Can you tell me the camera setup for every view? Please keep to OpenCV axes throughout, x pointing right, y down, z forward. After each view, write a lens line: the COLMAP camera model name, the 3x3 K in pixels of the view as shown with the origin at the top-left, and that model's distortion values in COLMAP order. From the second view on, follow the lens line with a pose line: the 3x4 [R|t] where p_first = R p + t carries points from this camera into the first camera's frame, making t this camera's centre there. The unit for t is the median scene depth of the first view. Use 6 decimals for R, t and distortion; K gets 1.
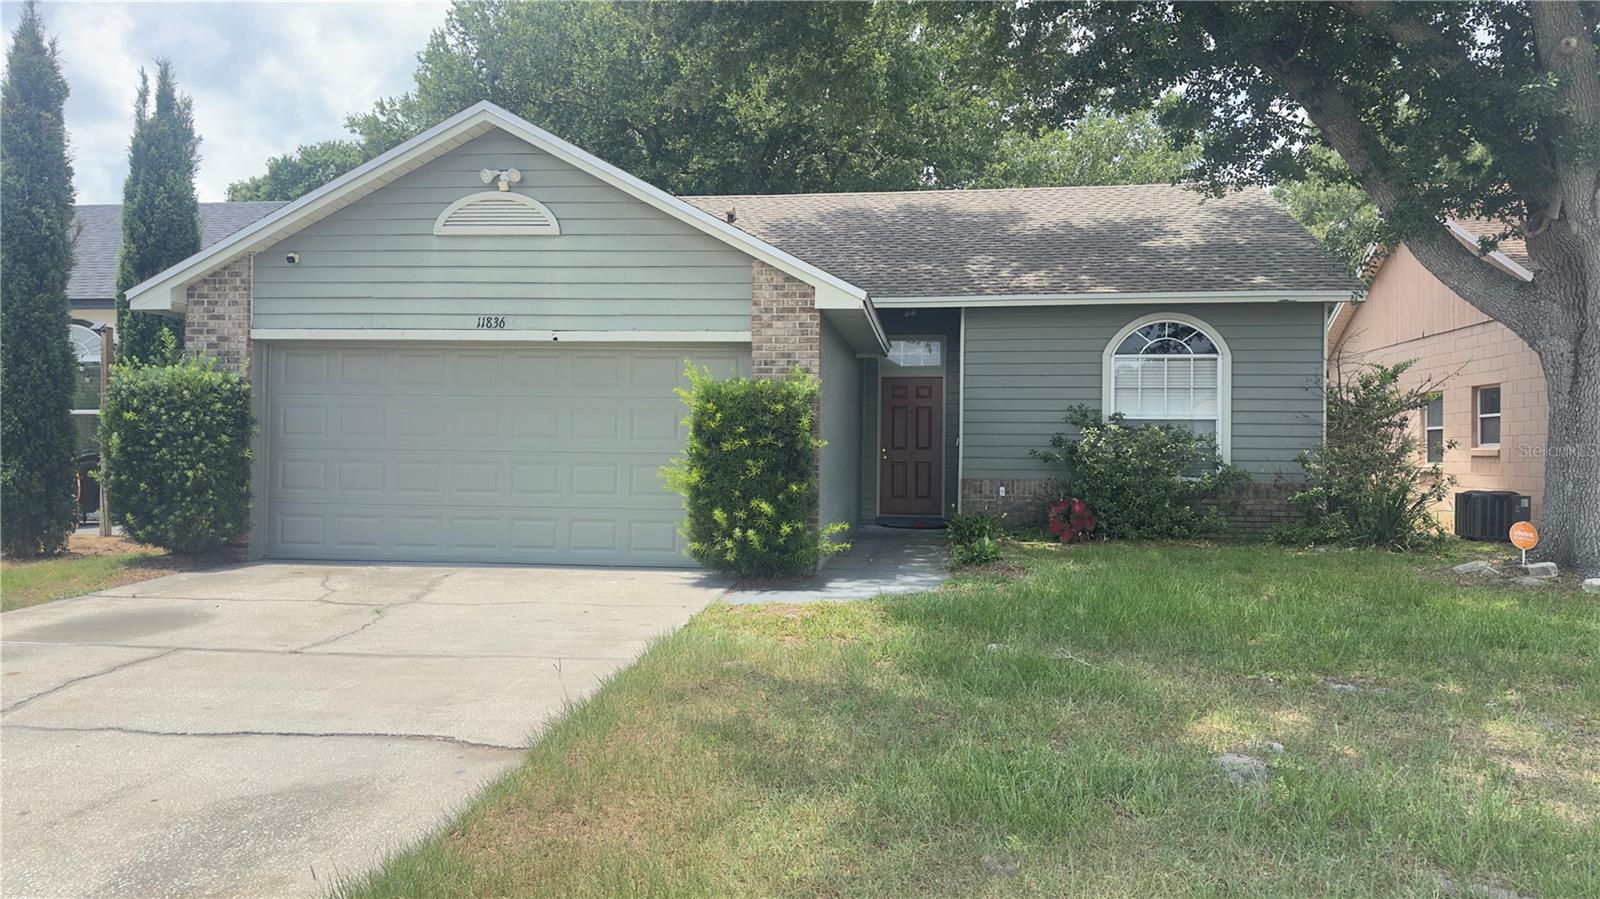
lens RADIAL K [[1158.1, 0, 800.3], [0, 1158.1, 441.9], [0, 0, 1]] dist [0.047906, -0.017187]
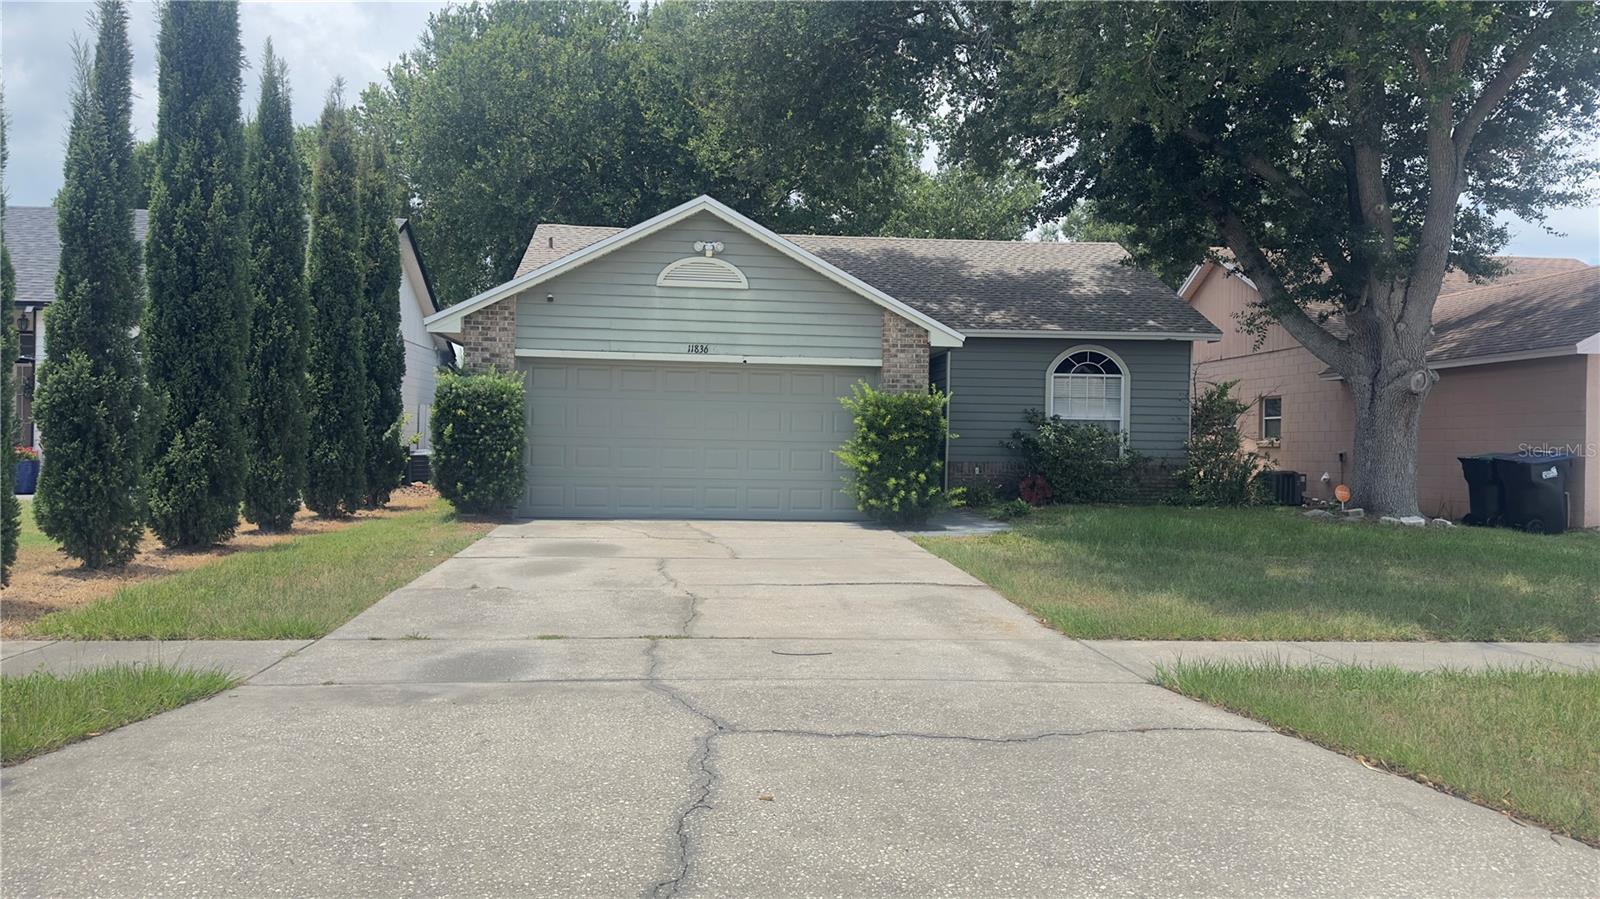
lens RADIAL K [[1158.1, 0, 798.9], [0, 1158.1, 455.2], [0, 0, 1]] dist [0.047906, -0.017187]
pose [[0.976519, 0.003482, 0.215405, -0.443882], [-0.007783, 0.999787, 0.019125, -0.000684], [-0.215292, -0.020352, 0.976338, -0.406011]]
